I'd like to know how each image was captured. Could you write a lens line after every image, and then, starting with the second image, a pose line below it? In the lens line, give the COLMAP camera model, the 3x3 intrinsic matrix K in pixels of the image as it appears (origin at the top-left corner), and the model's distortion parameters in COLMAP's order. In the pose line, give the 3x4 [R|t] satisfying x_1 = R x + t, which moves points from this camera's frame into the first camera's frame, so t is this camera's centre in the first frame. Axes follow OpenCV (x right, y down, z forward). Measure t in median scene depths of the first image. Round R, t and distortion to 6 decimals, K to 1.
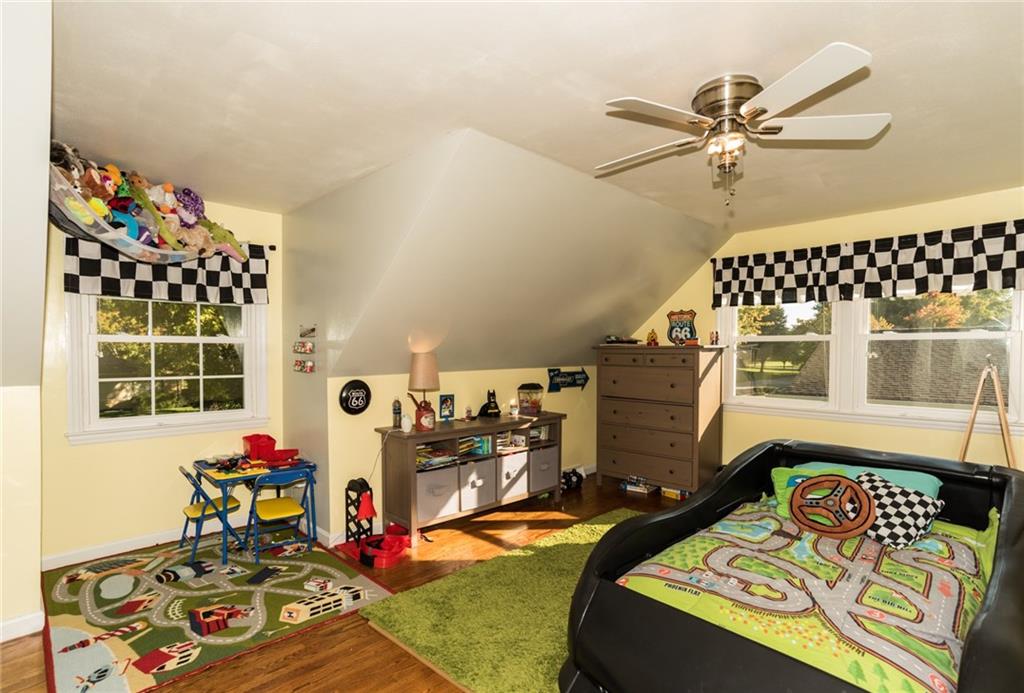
lens RADIAL K [[500.6, 0, 516.2], [0, 500.6, 369.2], [0, 0, 1]] dist [-0.001346, -0.000003]
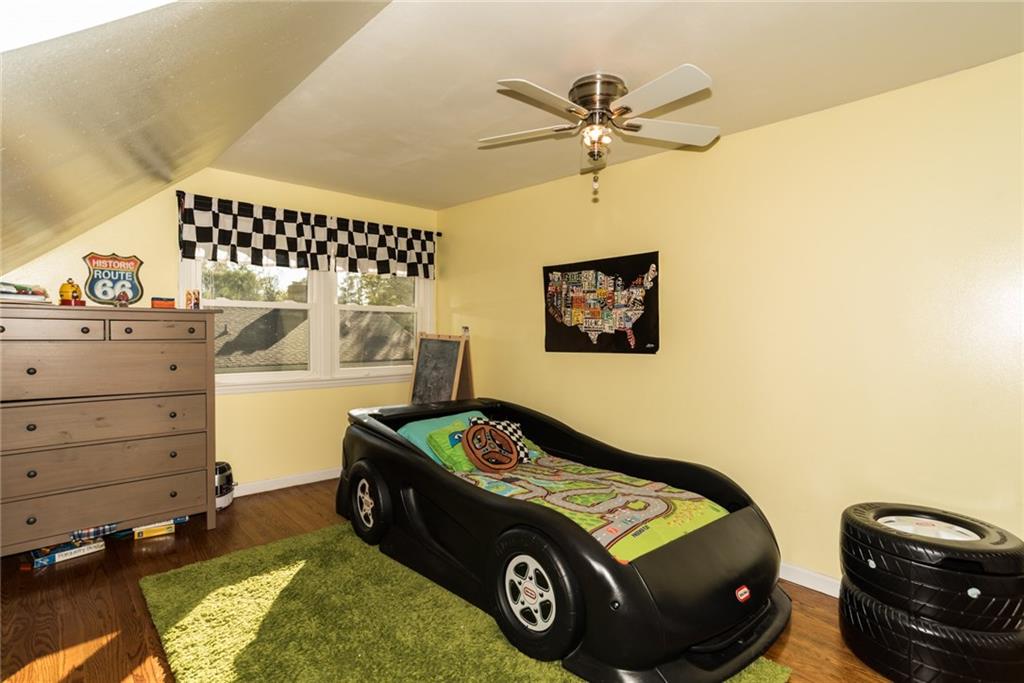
lens RADIAL K [[507.0, 0, 506.5], [0, 507.0, 343.9], [0, 0, 1]] dist [-0.063362, 0.053547]
pose [[0.057157, -0.034980, 0.997752, -0.366808], [0.023155, 0.999164, 0.033703, -0.012249], [-0.998097, 0.021177, 0.057919, 0.564120]]
